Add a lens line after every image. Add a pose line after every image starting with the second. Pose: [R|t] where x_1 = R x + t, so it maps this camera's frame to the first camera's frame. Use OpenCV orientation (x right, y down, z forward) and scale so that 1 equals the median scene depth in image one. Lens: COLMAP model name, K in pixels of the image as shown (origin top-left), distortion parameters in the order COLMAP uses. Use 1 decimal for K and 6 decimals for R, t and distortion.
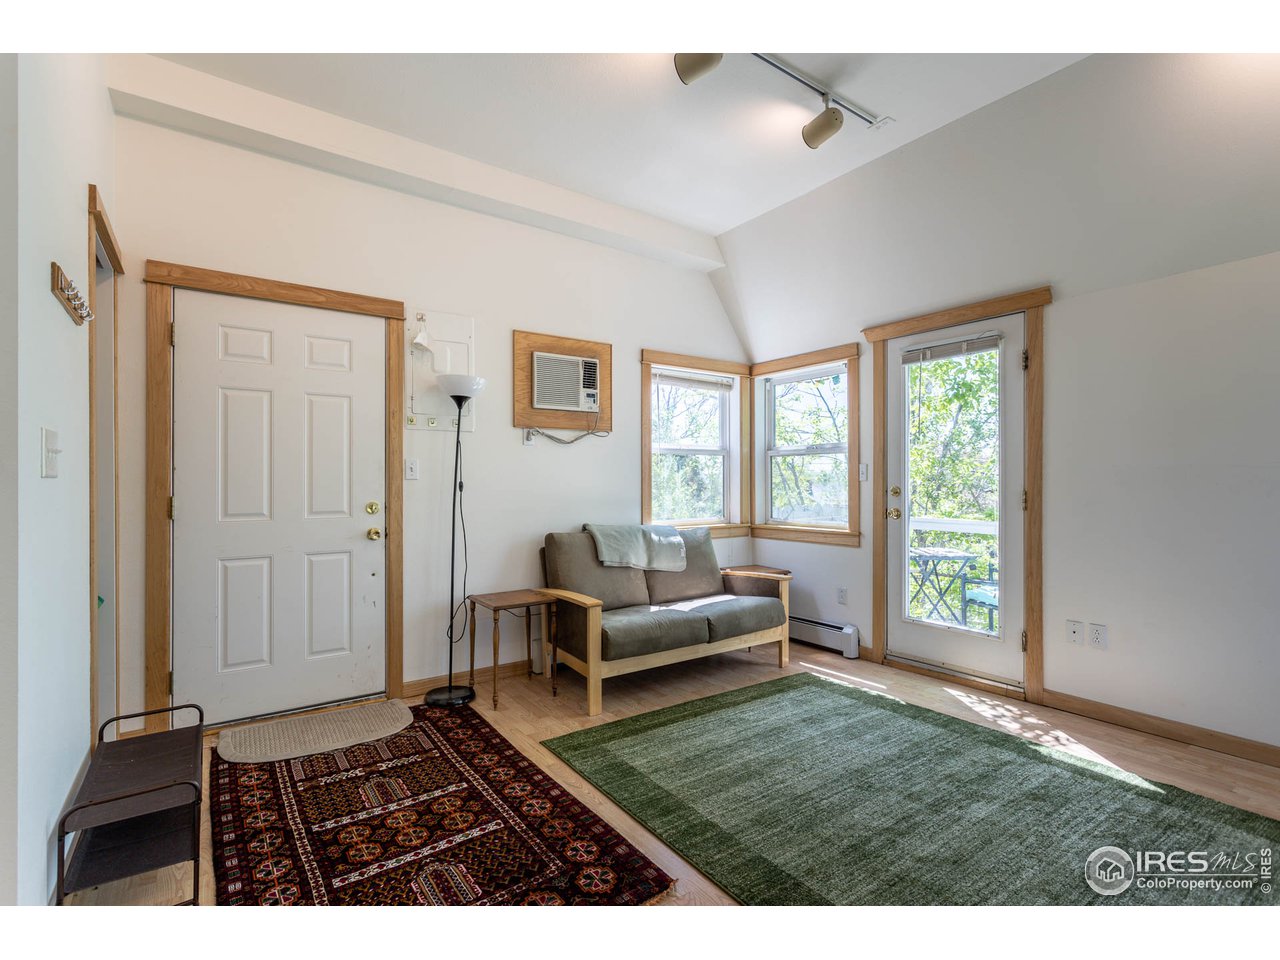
lens RADIAL K [[606.4, 0, 640.0], [0, 606.4, 480.0], [0, 0, 1]] dist [0.001145, 0.000647]
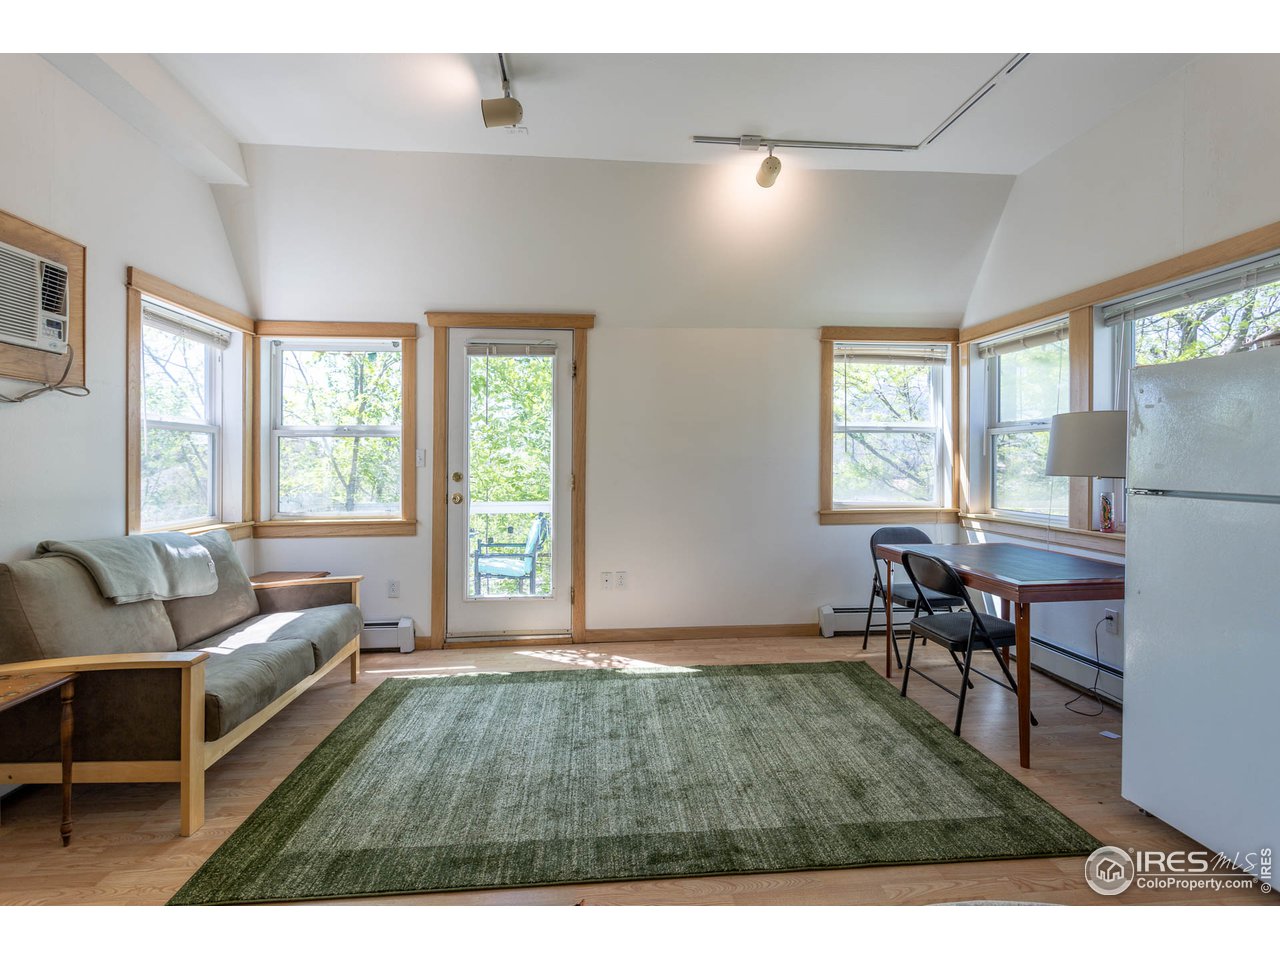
lens RADIAL K [[611.5, 0, 644.8], [0, 611.5, 464.2], [0, 0, 1]] dist [0.000526, 0.000691]
pose [[0.502511, 0.000559, 0.864571, -0.318461], [0.000118, 1.000000, -0.000715, -0.001960], [-0.864571, 0.000461, 0.502511, 0.206415]]
